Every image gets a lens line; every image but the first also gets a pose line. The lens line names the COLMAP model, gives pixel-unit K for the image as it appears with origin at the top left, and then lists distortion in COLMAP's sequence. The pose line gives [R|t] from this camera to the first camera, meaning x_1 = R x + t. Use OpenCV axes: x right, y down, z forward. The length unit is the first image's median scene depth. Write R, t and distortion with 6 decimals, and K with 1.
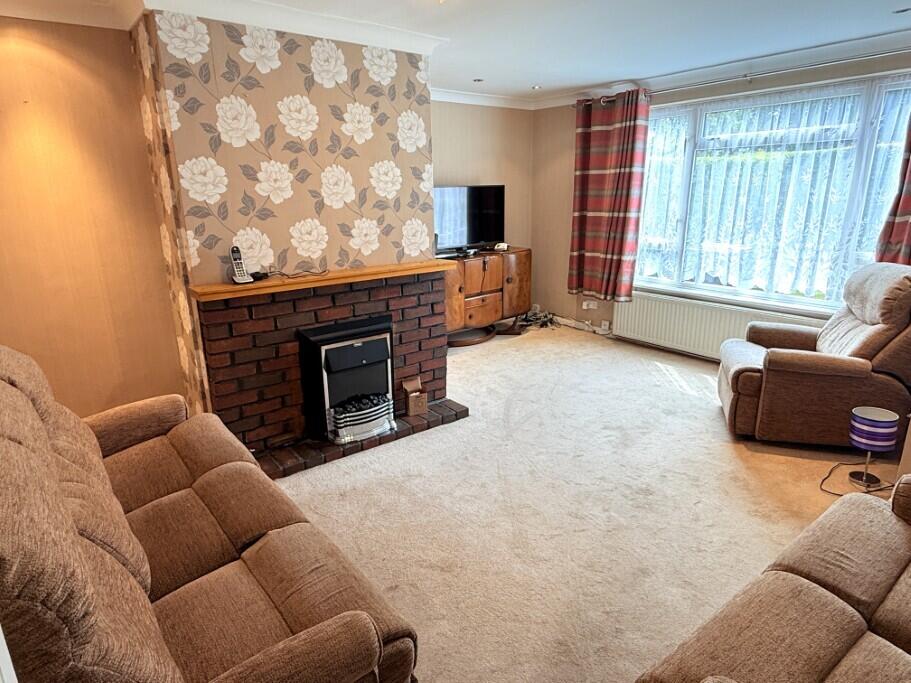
lens RADIAL K [[594.3, 0, 455.5], [0, 594.3, 341.5], [0, 0, 1]] dist [0.022263, 0.000959]
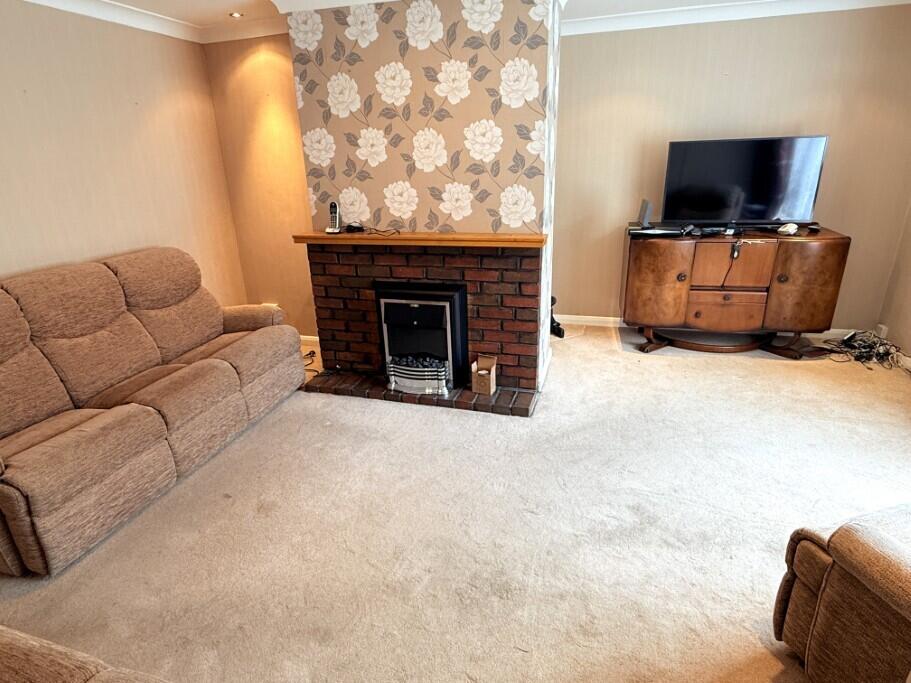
lens RADIAL K [[540.7, 0, 455.5], [0, 540.7, 341.5], [0, 0, 1]] dist [0.013388, -0.000159]
pose [[0.539088, 0.278701, -0.794802, 0.630062], [-0.189454, 0.959608, 0.207990, -0.141211], [0.820665, 0.038454, 0.570115, 0.501362]]
